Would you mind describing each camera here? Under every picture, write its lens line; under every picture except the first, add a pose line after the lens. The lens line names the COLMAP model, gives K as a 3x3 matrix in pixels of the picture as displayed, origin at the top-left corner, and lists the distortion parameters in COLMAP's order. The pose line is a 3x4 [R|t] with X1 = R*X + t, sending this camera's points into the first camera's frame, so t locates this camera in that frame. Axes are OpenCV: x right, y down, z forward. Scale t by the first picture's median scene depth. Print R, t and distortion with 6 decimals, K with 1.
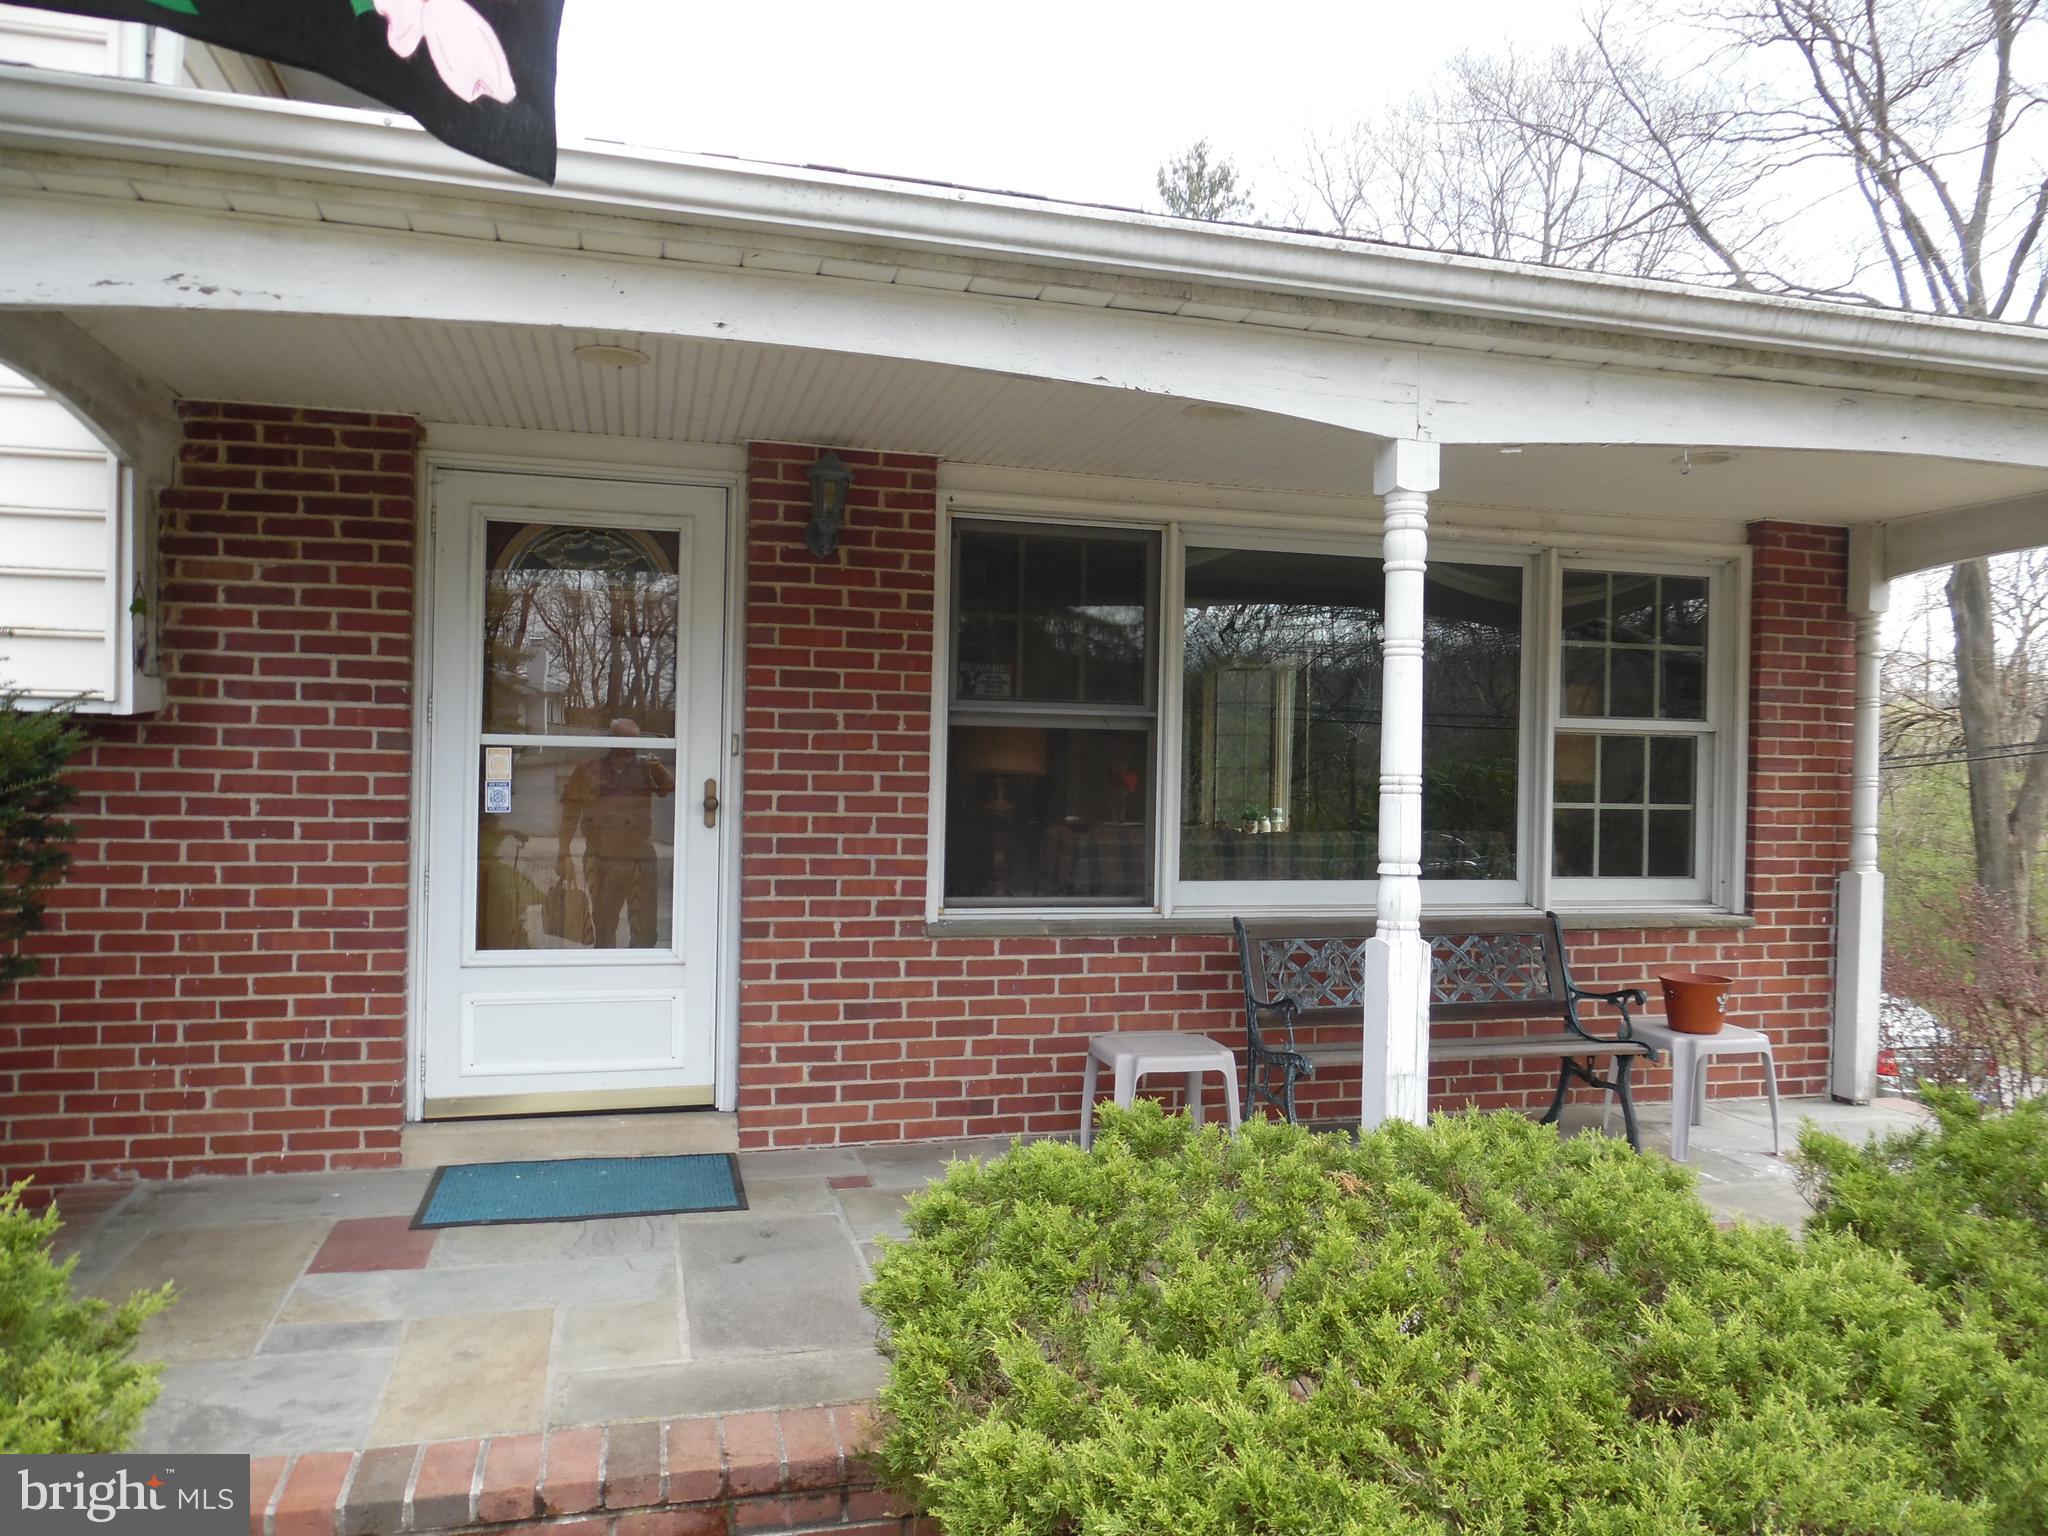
lens RADIAL K [[1435.0, 0, 1012.5], [0, 1435.0, 765.2], [0, 0, 1]] dist [-0.009410, 0.013413]
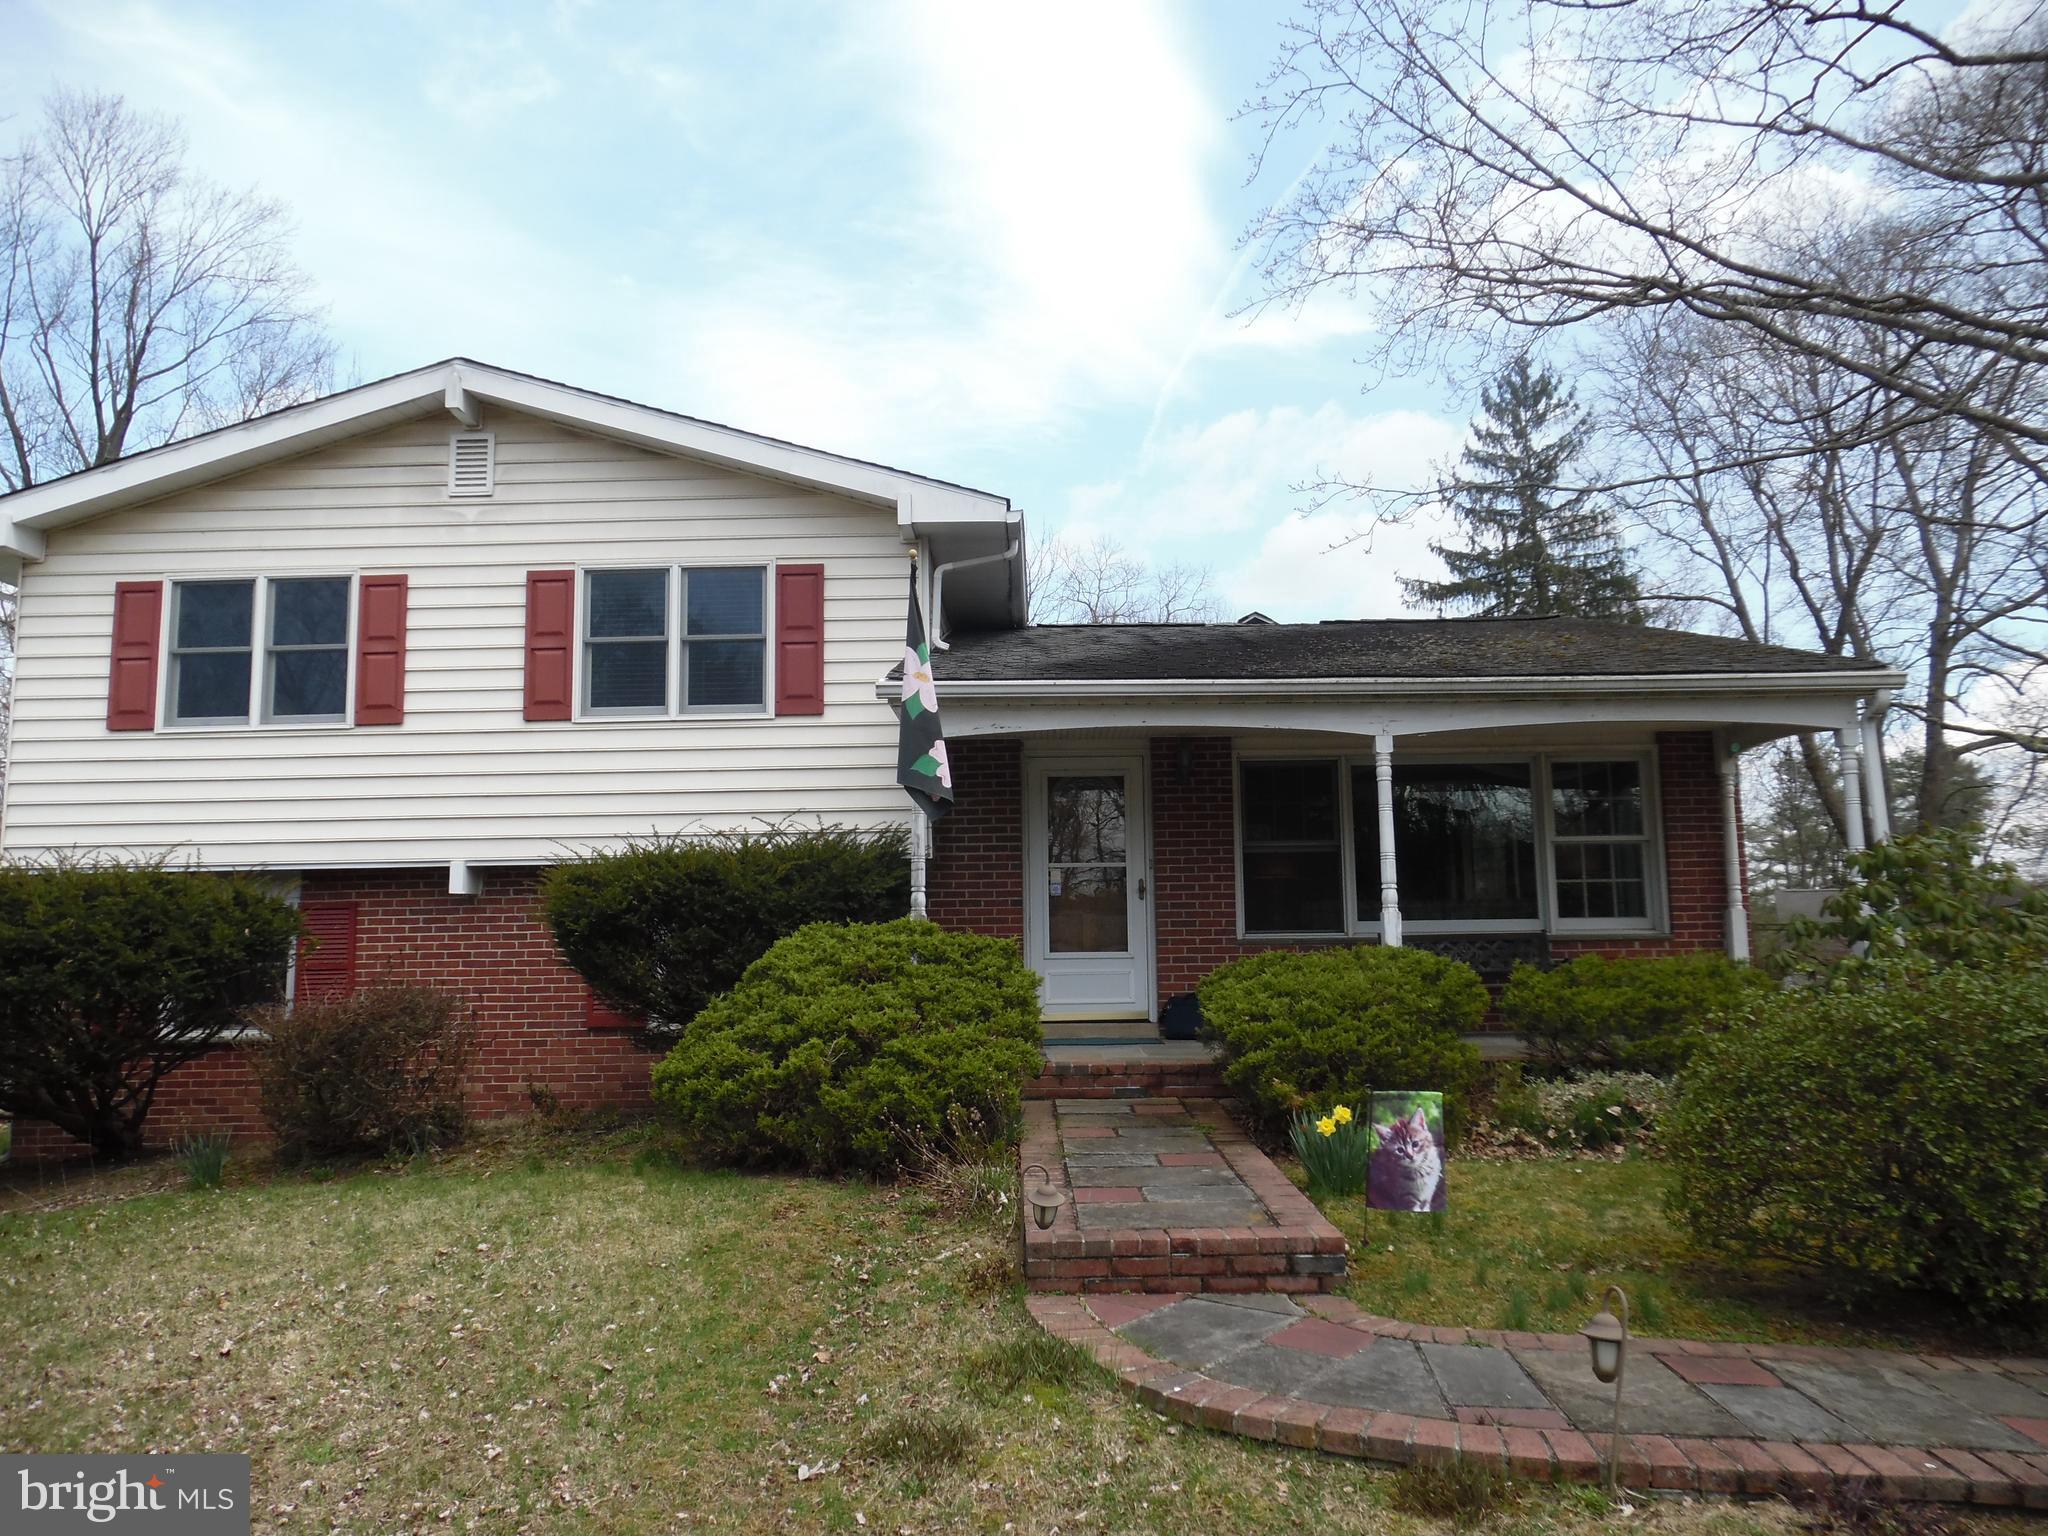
lens RADIAL K [[1435.0, 0, 1012.5], [0, 1435.0, 765.2], [0, 0, 1]] dist [-0.009410, 0.013413]
pose [[0.962821, -0.064127, -0.262418, 0.213559], [0.030463, 0.990994, -0.130398, 0.123529], [0.268417, 0.117556, 0.956103, -1.311782]]
